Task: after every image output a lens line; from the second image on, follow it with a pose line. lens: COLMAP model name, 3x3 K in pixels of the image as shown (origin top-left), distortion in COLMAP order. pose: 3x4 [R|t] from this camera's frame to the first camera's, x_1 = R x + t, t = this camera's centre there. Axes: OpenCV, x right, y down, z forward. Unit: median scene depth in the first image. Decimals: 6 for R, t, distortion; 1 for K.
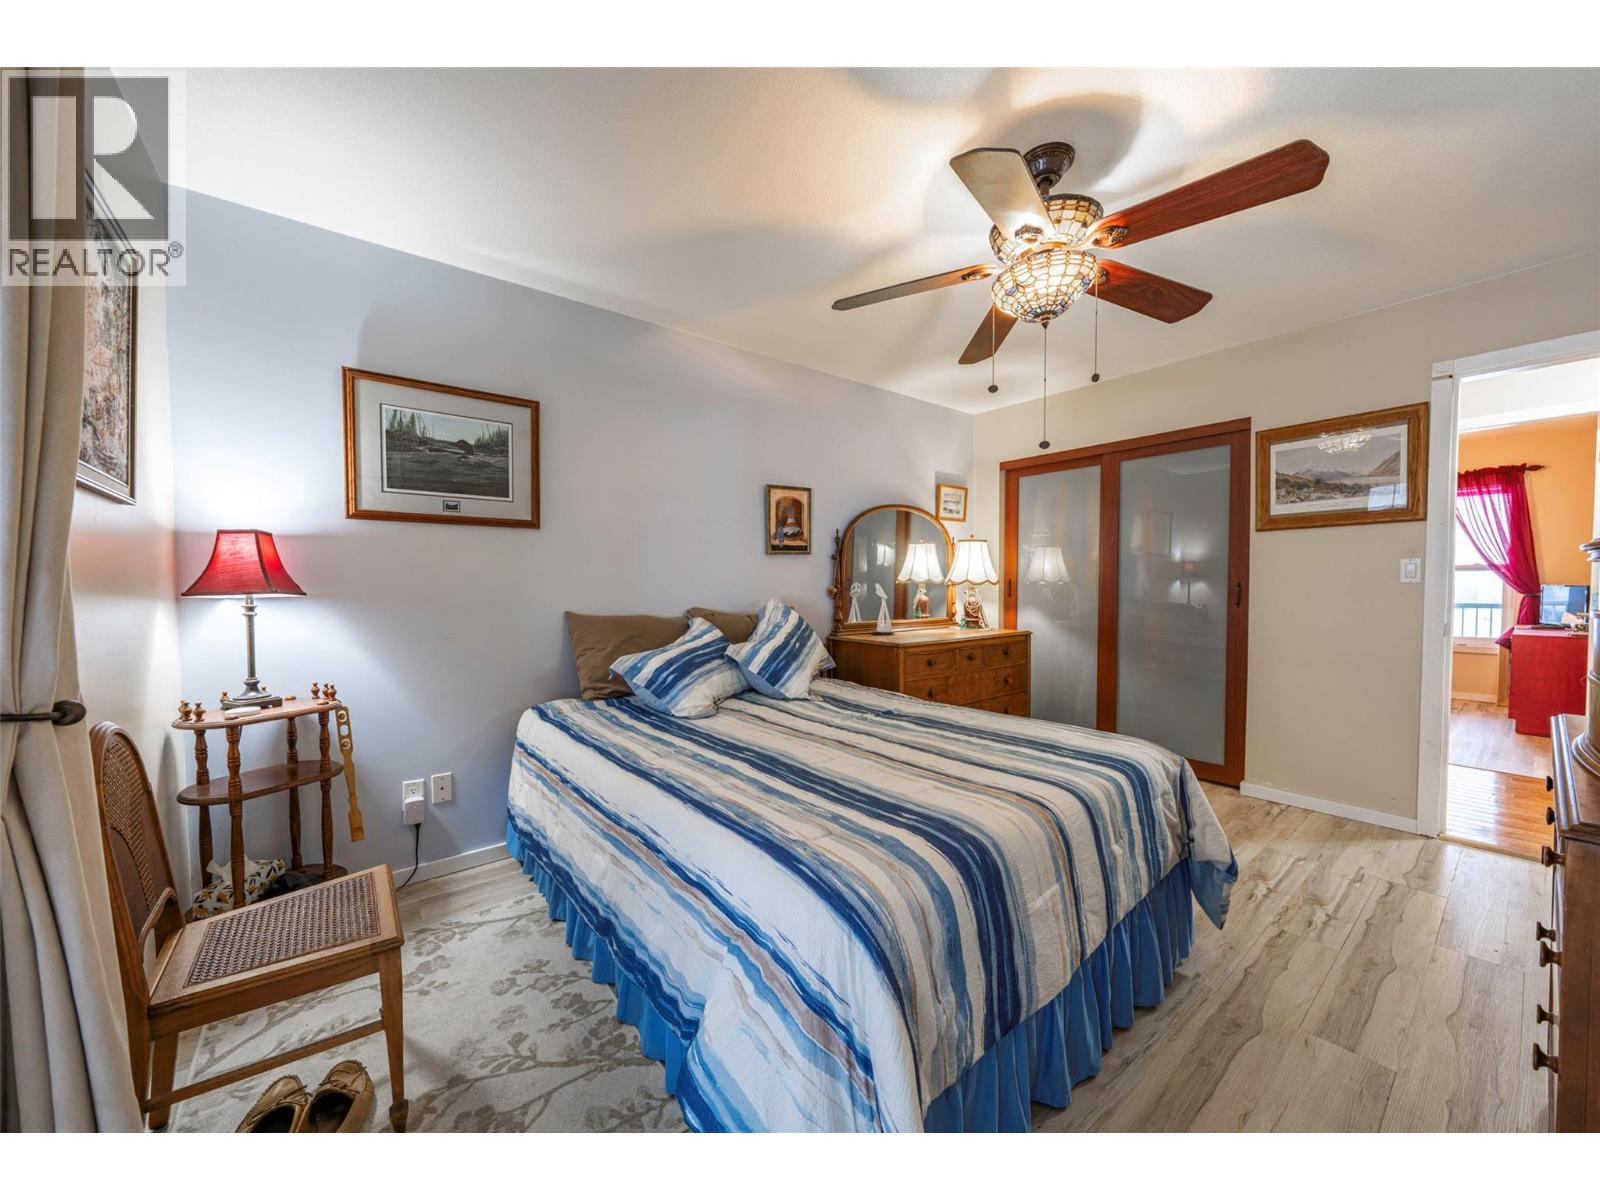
lens RADIAL K [[589.3, 0, 798.9], [0, 589.3, 603.3], [0, 0, 1]] dist [-0.002114, -0.000584]
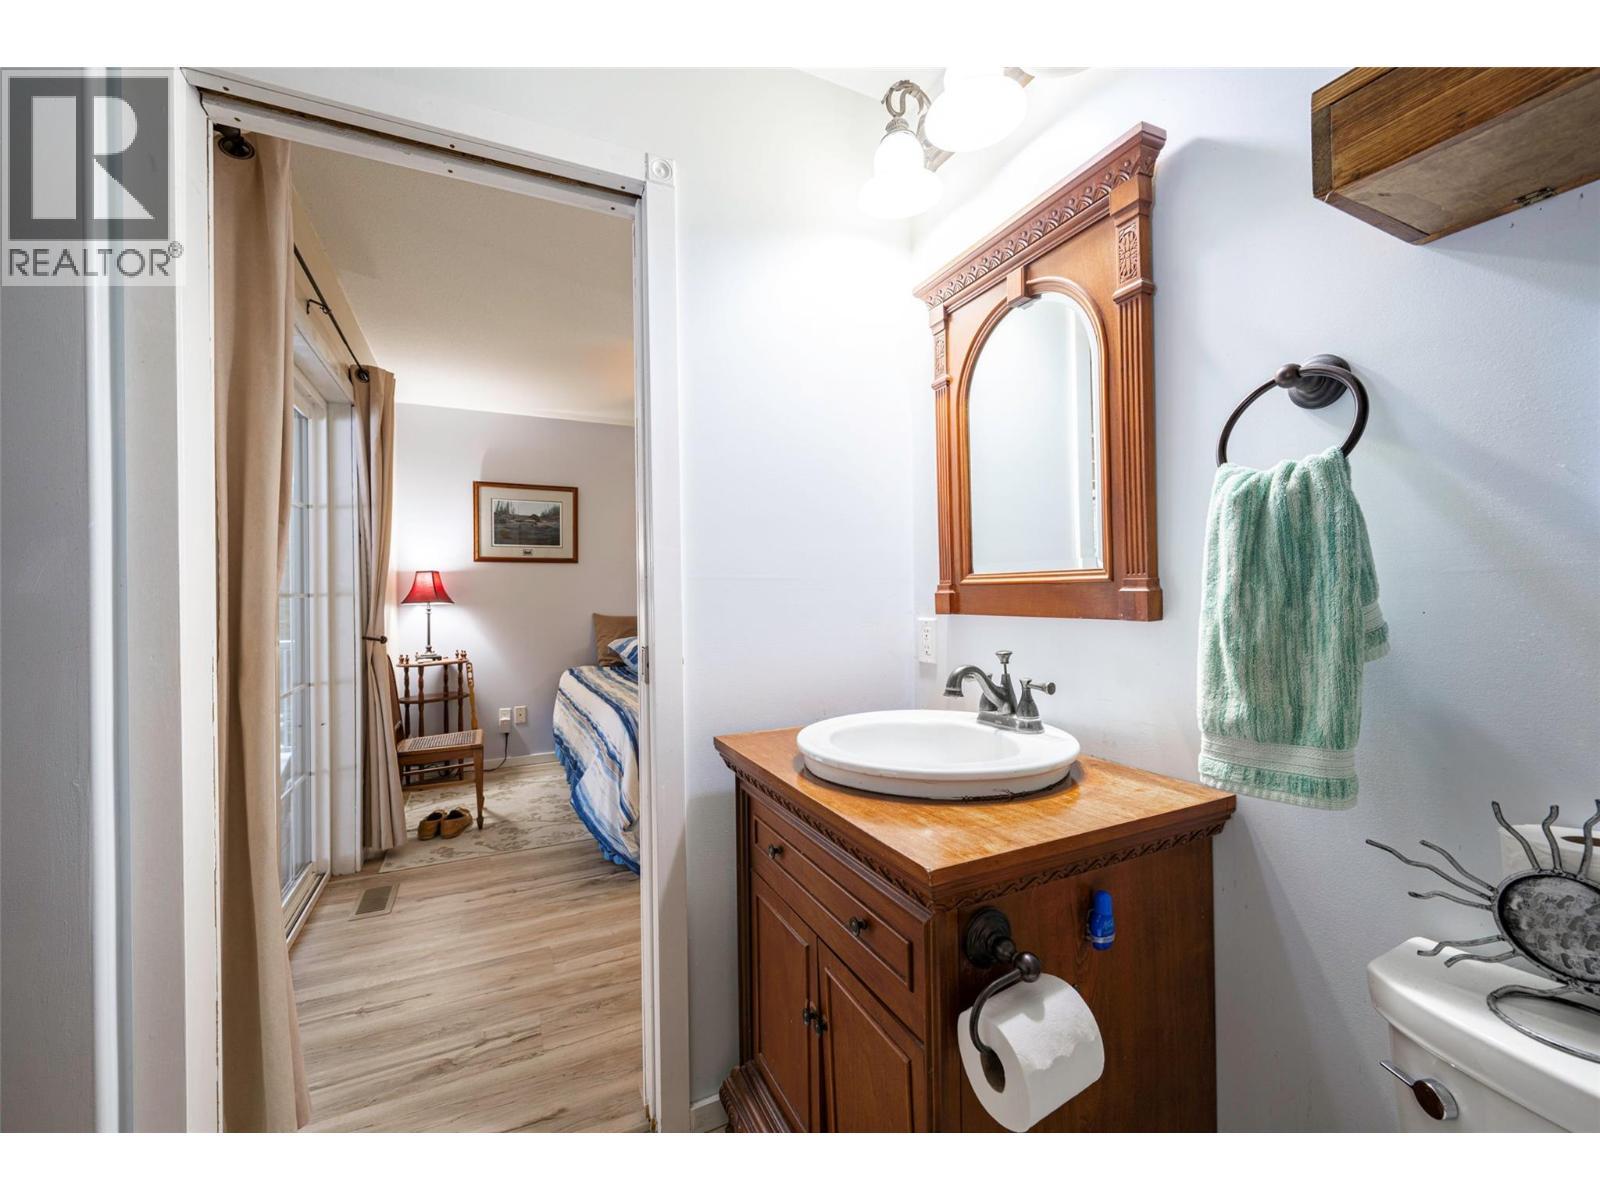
lens RADIAL K [[644.4, 0, 801.3], [0, 644.4, 592.5], [0, 0, 1]] dist [-0.000367, -0.000727]
pose [[0.977079, -0.004313, -0.212834, 0.711279], [-0.002938, 0.999426, -0.033742, 0.019168], [0.212857, 0.033594, 0.976506, -0.805259]]
